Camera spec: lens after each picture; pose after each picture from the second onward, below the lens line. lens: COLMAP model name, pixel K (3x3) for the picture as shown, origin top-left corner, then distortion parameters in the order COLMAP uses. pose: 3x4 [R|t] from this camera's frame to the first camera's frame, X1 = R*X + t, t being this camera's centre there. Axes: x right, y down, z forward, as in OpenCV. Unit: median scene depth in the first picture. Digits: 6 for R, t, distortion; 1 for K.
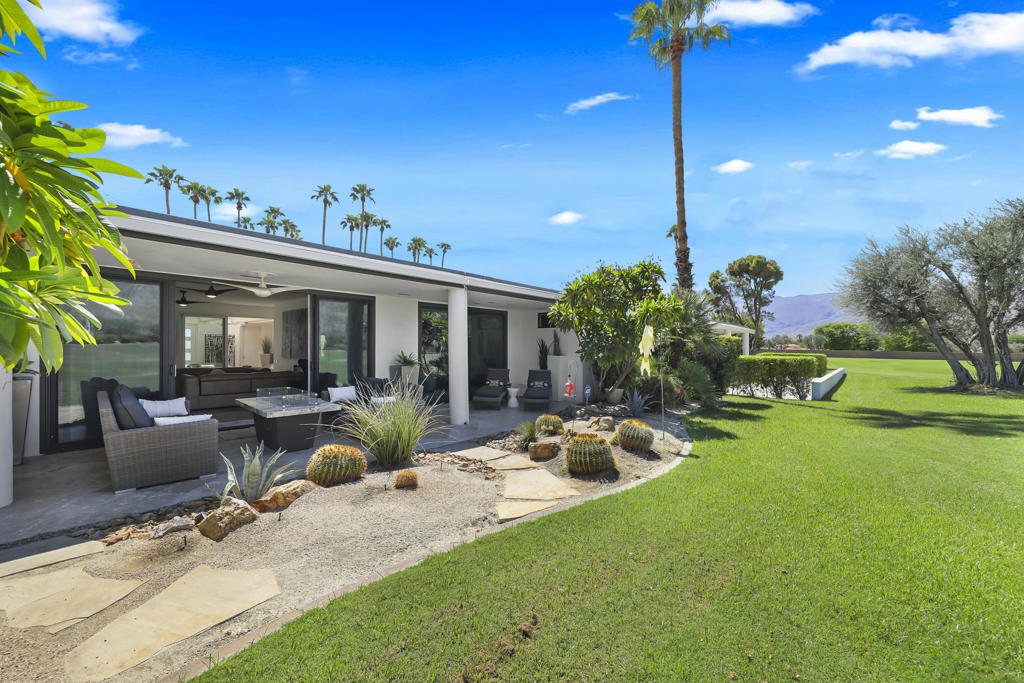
lens RADIAL K [[404.3, 0, 517.2], [0, 404.3, 349.4], [0, 0, 1]] dist [-0.000198, -0.002469]
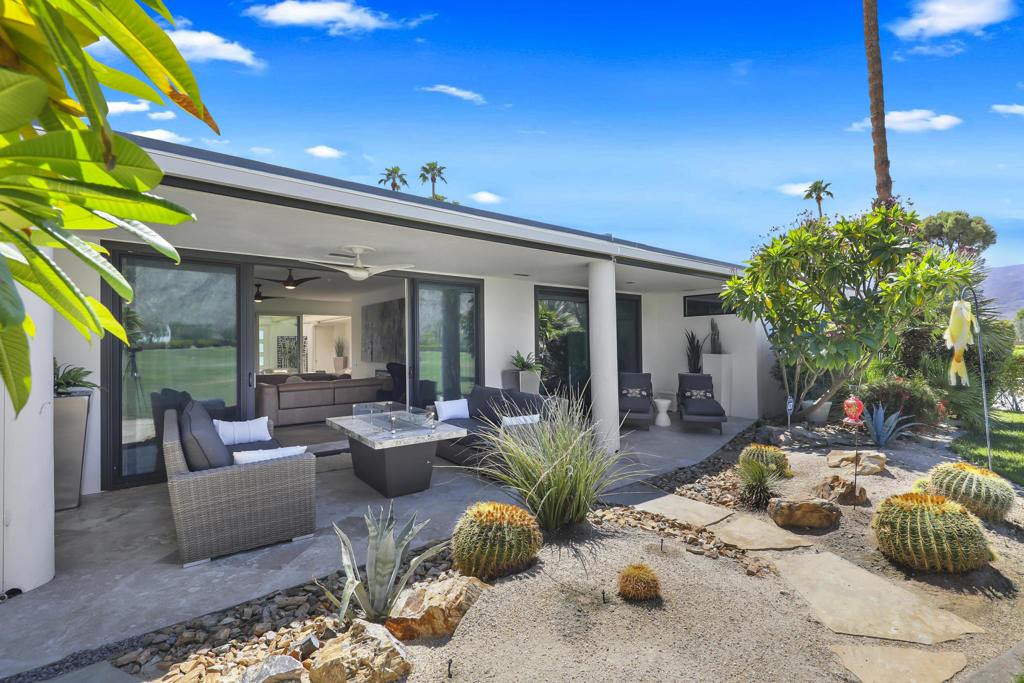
lens RADIAL K [[466.9, 0, 510.6], [0, 466.9, 339.6], [0, 0, 1]] dist [0.002660, -0.001114]
pose [[0.982744, -0.020287, -0.183854, -0.167188], [0.016750, 0.999644, -0.020770, 0.001288], [0.184210, 0.017332, 0.982734, 0.176583]]
